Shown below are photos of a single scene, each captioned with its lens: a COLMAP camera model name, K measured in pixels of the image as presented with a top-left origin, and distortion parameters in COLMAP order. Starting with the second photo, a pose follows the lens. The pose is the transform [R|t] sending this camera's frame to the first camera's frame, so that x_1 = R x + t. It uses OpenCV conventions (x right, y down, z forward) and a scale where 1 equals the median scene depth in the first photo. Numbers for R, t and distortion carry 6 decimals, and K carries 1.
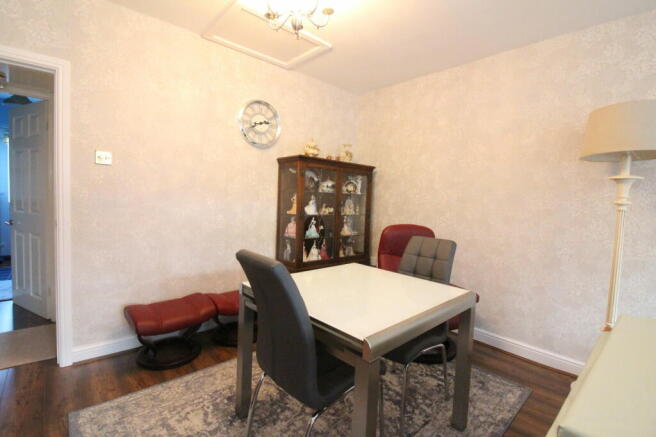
lens RADIAL K [[306.2, 0, 330.1], [0, 306.2, 213.9], [0, 0, 1]] dist [0.000857, -0.016123]
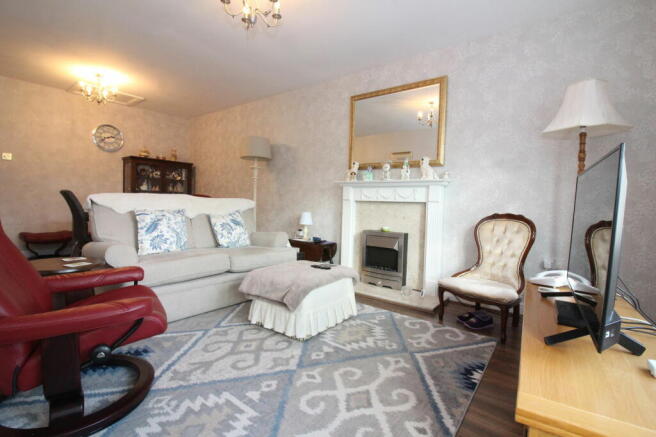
lens RADIAL K [[306.2, 0, 330.1], [0, 306.2, 213.9], [0, 0, 1]] dist [0.000857, -0.016123]
pose [[0.982584, -0.020922, 0.184637, 0.653846], [0.022052, 0.999749, -0.004070, 0.165007], [-0.184506, 0.008071, 0.982798, -0.890671]]
